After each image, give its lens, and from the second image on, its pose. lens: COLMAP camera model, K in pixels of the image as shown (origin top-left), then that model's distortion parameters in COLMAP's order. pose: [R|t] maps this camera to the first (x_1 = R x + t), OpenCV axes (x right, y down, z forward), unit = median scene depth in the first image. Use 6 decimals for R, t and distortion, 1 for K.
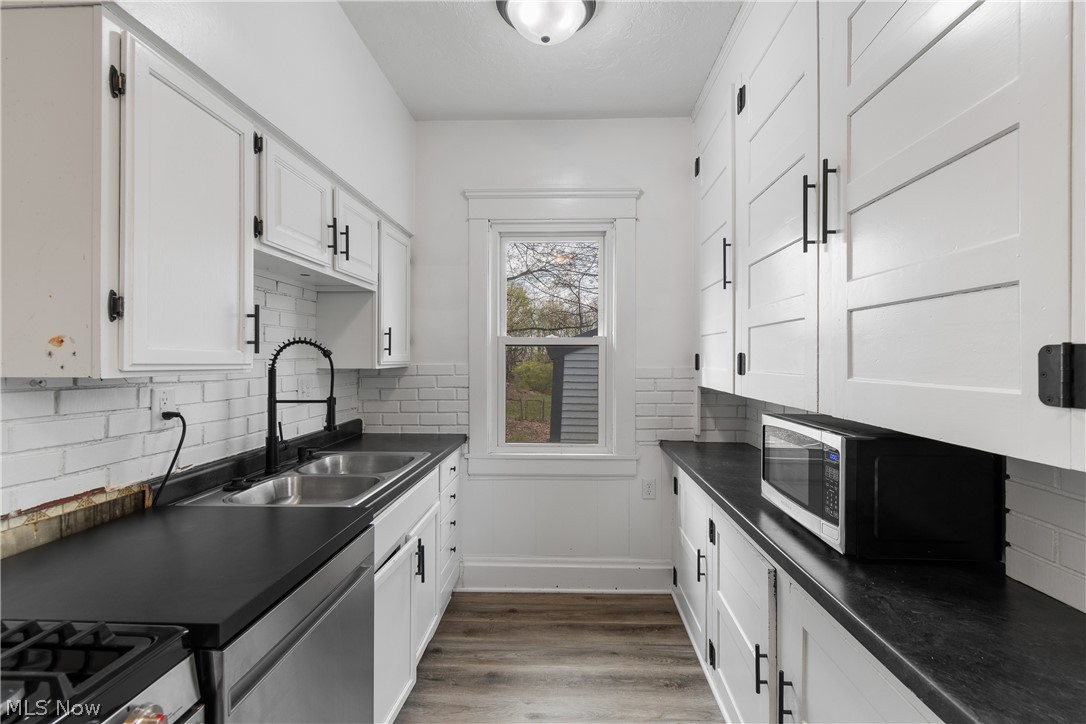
lens RADIAL K [[483.7, 0, 557.6], [0, 483.7, 359.4], [0, 0, 1]] dist [0.004404, -0.002674]
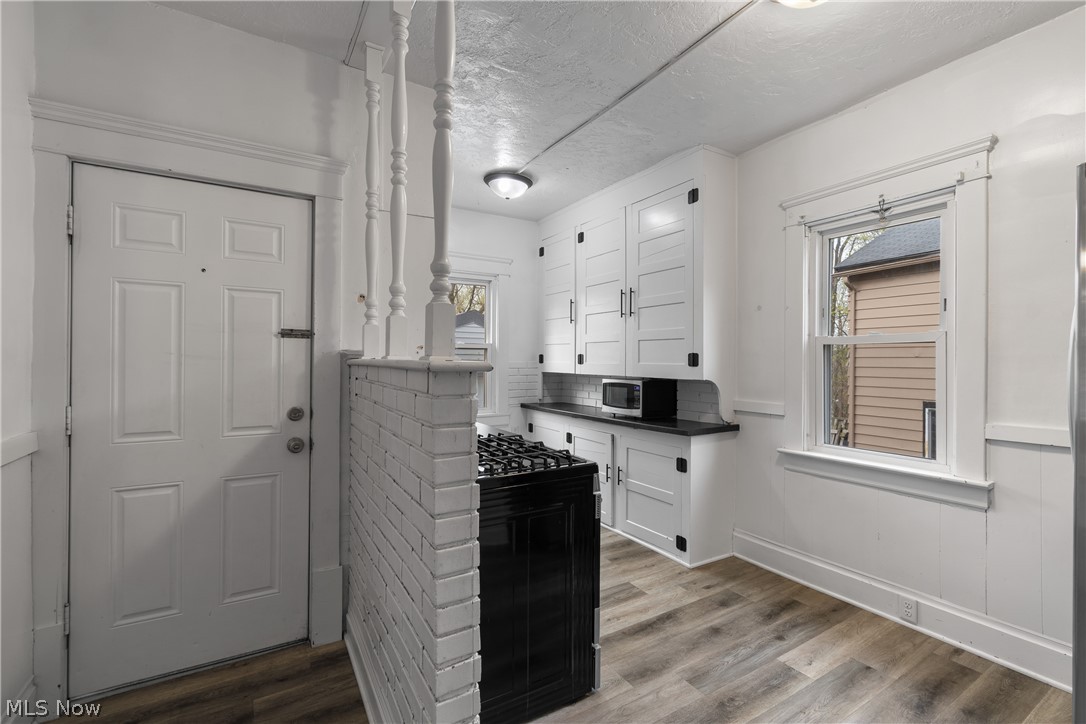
lens RADIAL K [[483.7, 0, 564.3], [0, 483.7, 360.9], [0, 0, 1]] dist [0.004404, -0.002674]
pose [[0.825613, 0.000445, 0.564236, -0.931735], [-0.001653, 0.999997, 0.001631, 0.013749], [-0.564234, -0.002280, 0.825612, -0.771170]]
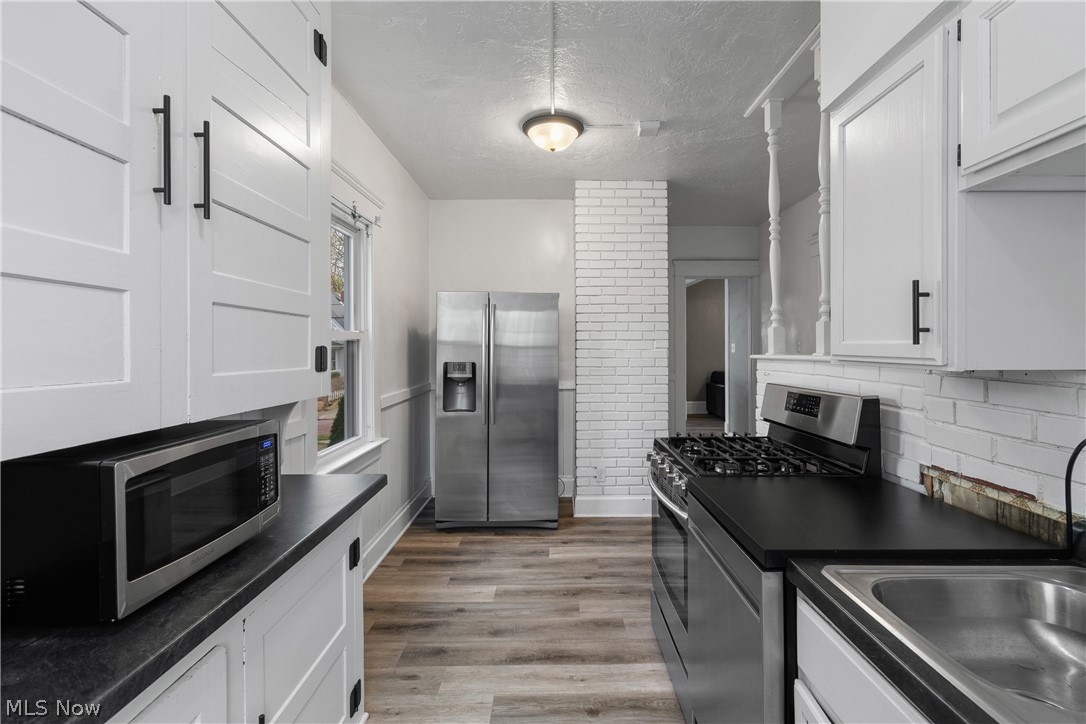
lens RADIAL K [[483.7, 0, 551.3], [0, 483.7, 346.0], [0, 0, 1]] dist [0.004404, -0.002674]
pose [[-0.999743, 0.003783, -0.022357, -0.023490], [0.003855, 0.999987, -0.003202, -0.007594], [0.022345, -0.003287, -0.999745, 1.249957]]
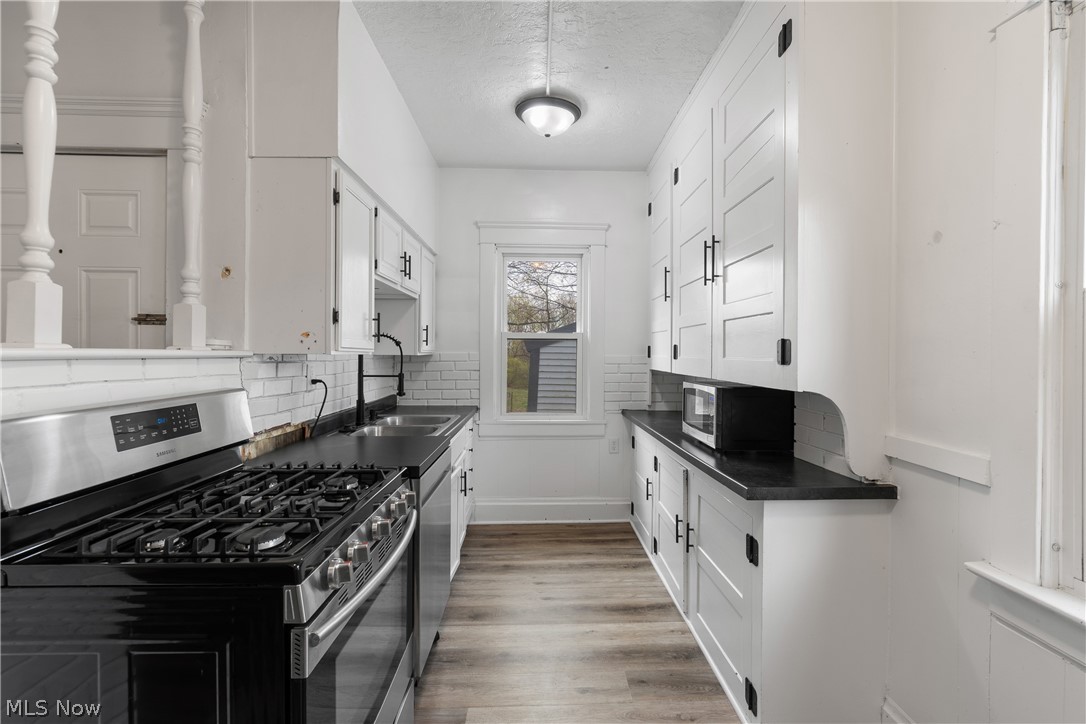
lens RADIAL K [[483.7, 0, 560.2], [0, 483.7, 356.8], [0, 0, 1]] dist [0.004404, -0.002674]
pose [[0.996961, 0.003204, 0.077831, -0.096928], [-0.003668, 0.999976, 0.005821, 0.016997], [-0.077811, -0.006089, 0.996950, -0.485009]]
